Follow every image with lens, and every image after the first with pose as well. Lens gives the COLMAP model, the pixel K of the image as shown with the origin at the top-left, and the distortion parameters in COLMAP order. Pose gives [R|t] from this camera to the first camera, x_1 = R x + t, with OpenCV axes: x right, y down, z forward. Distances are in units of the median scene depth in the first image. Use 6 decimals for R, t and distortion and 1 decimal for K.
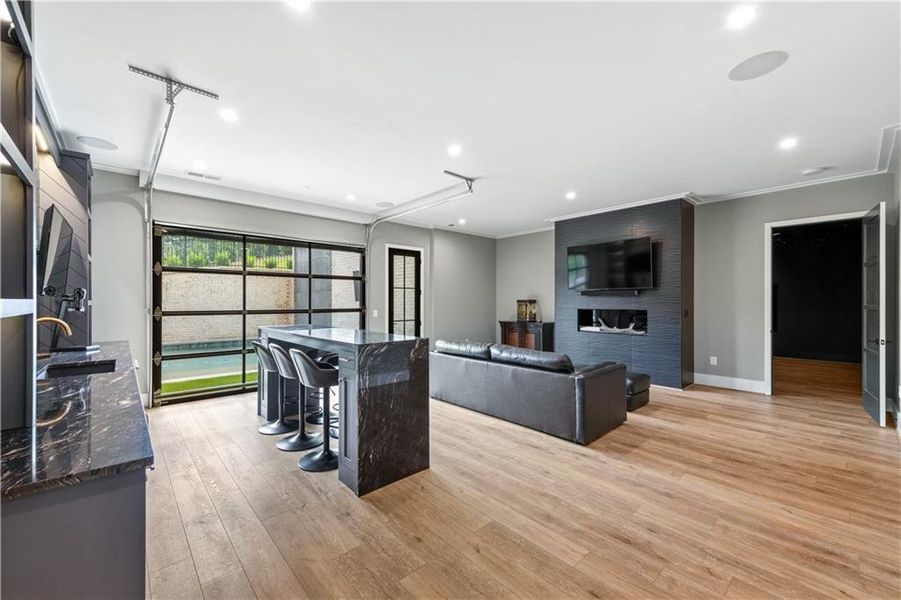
lens RADIAL K [[364.1, 0, 448.7], [0, 364.1, 299.2], [0, 0, 1]] dist [0.000808, 0.000061]
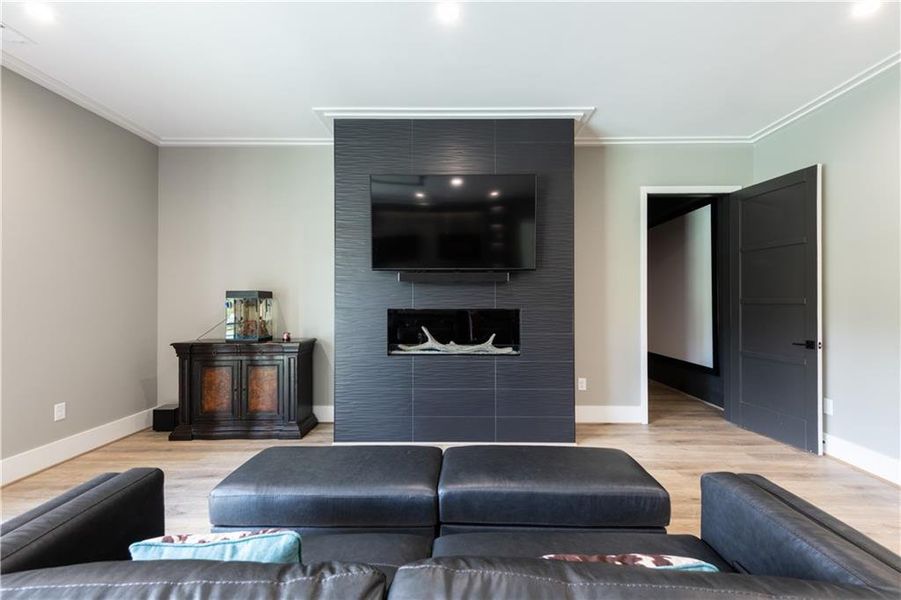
lens RADIAL K [[408.0, 0, 450.5], [0, 408.0, 300.0], [0, 0, 1]] dist [0.000838, 0.000092]
pose [[0.673838, 0.005954, 0.738855, 0.015605], [-0.003931, 0.999982, -0.004472, 0.017419], [-0.738869, 0.000109, 0.673849, 0.587802]]
